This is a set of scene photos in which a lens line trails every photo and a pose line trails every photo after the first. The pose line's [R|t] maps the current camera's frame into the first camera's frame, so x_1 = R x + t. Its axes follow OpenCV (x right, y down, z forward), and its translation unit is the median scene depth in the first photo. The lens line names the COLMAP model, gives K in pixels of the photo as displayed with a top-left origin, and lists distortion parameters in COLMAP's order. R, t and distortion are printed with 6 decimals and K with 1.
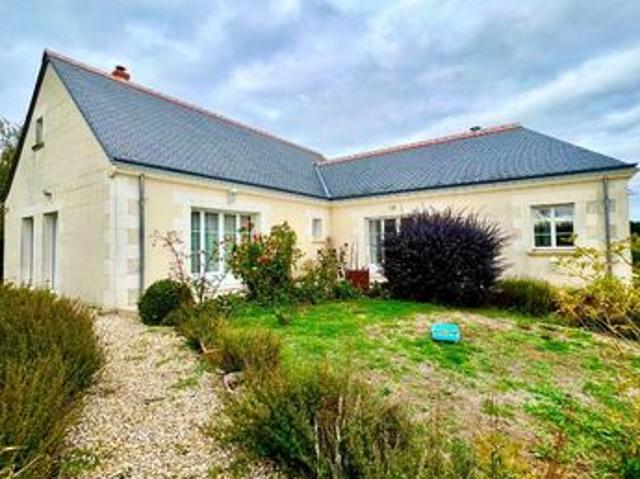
lens RADIAL K [[324.6, 0, 320.0], [0, 324.6, 239.5], [0, 0, 1]] dist [0.000679, -0.000356]
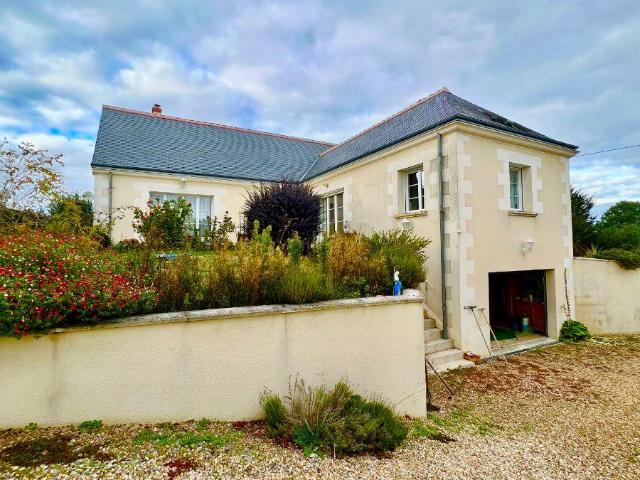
lens RADIAL K [[324.6, 0, 320.0], [0, 324.6, 240.0], [0, 0, 1]] dist [0.000679, -0.000356]
pose [[0.904507, -0.003628, -0.426444, 0.965990], [0.003923, 0.999992, -0.000187, 0.129205], [0.426441, -0.001503, 0.904514, -0.047515]]
